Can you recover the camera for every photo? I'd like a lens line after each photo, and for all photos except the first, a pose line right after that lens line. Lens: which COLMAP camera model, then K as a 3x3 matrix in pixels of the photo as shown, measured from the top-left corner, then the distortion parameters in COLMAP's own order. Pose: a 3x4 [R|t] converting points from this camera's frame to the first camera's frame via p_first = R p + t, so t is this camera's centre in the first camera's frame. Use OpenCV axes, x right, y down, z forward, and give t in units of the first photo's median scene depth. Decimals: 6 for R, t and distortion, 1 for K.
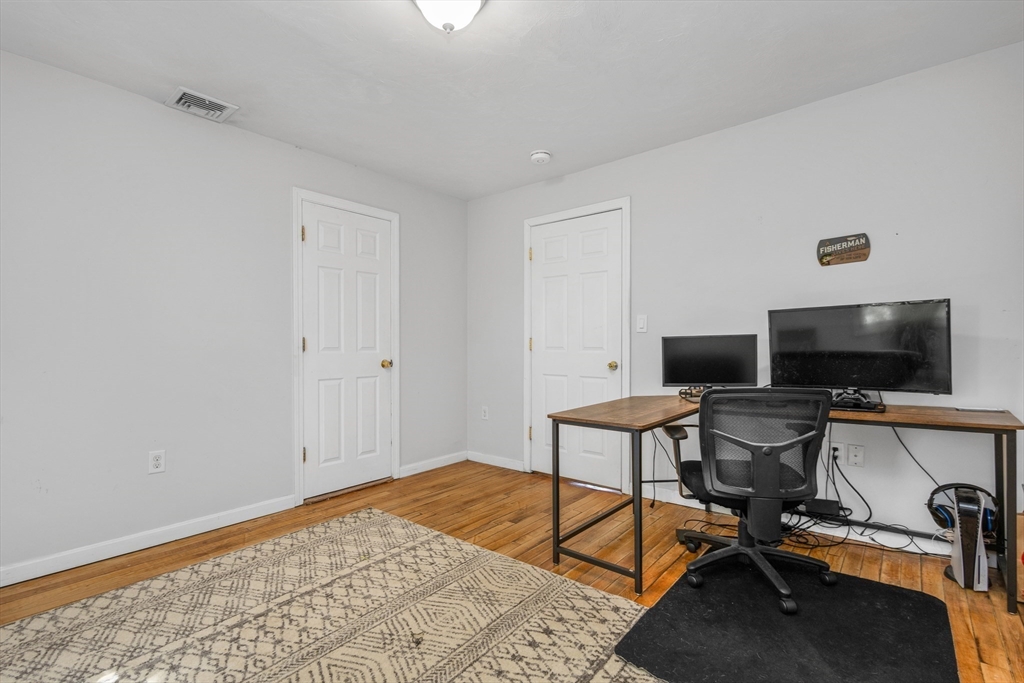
lens RADIAL K [[485.7, 0, 512.0], [0, 485.7, 341.5], [0, 0, 1]] dist [0.003552, -0.000737]
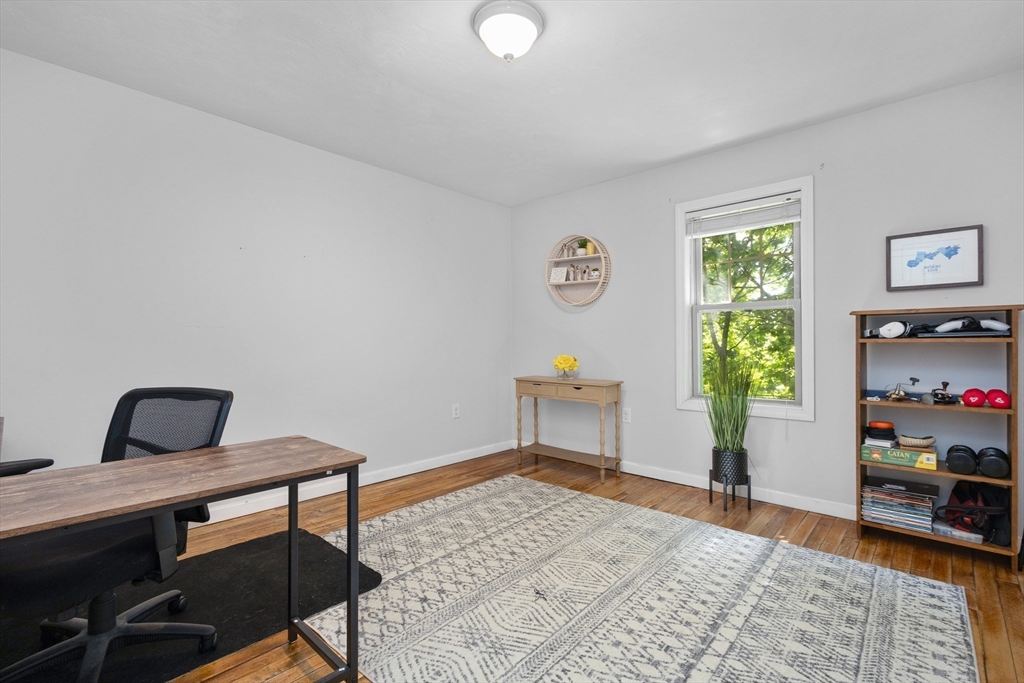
lens RADIAL K [[476.7, 0, 509.0], [0, 476.7, 335.9], [0, 0, 1]] dist [0.016437, -0.007587]
pose [[-0.998333, 0.008397, 0.057105, -0.170087], [0.007805, 0.999914, -0.010576, 0.006601], [-0.057189, -0.010113, -0.998312, 1.898603]]
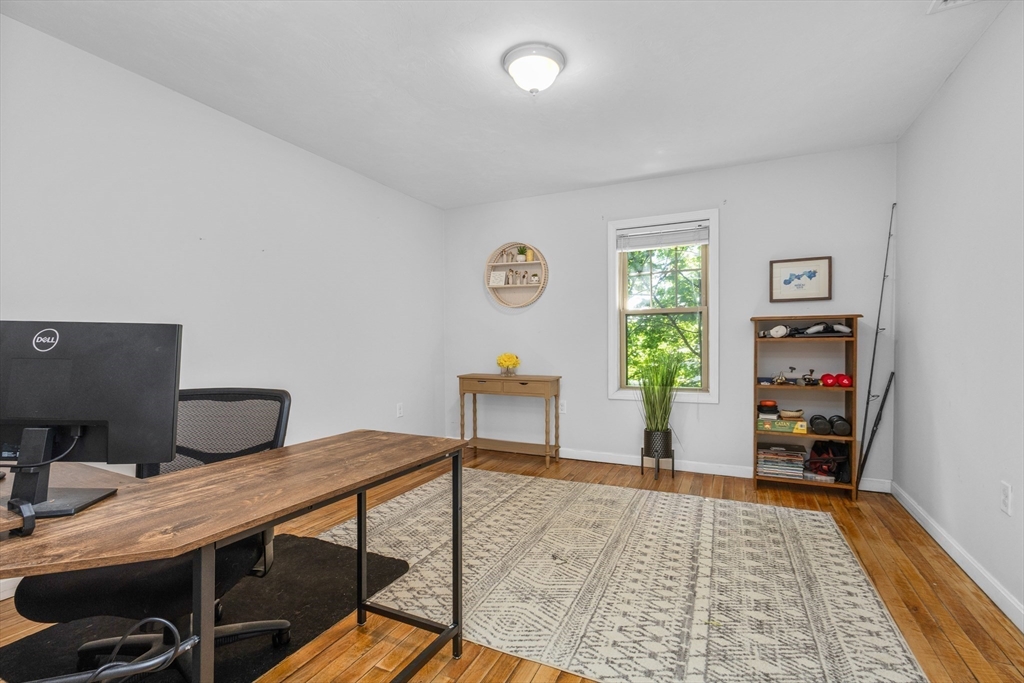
lens RADIAL K [[485.7, 0, 512.0], [0, 485.7, 341.5], [0, 0, 1]] dist [0.003552, -0.000737]
pose [[-0.971742, 0.009589, -0.235852, 0.208456], [0.008976, 0.999953, 0.003672, 0.005504], [0.235876, 0.001451, -0.971782, 2.021006]]
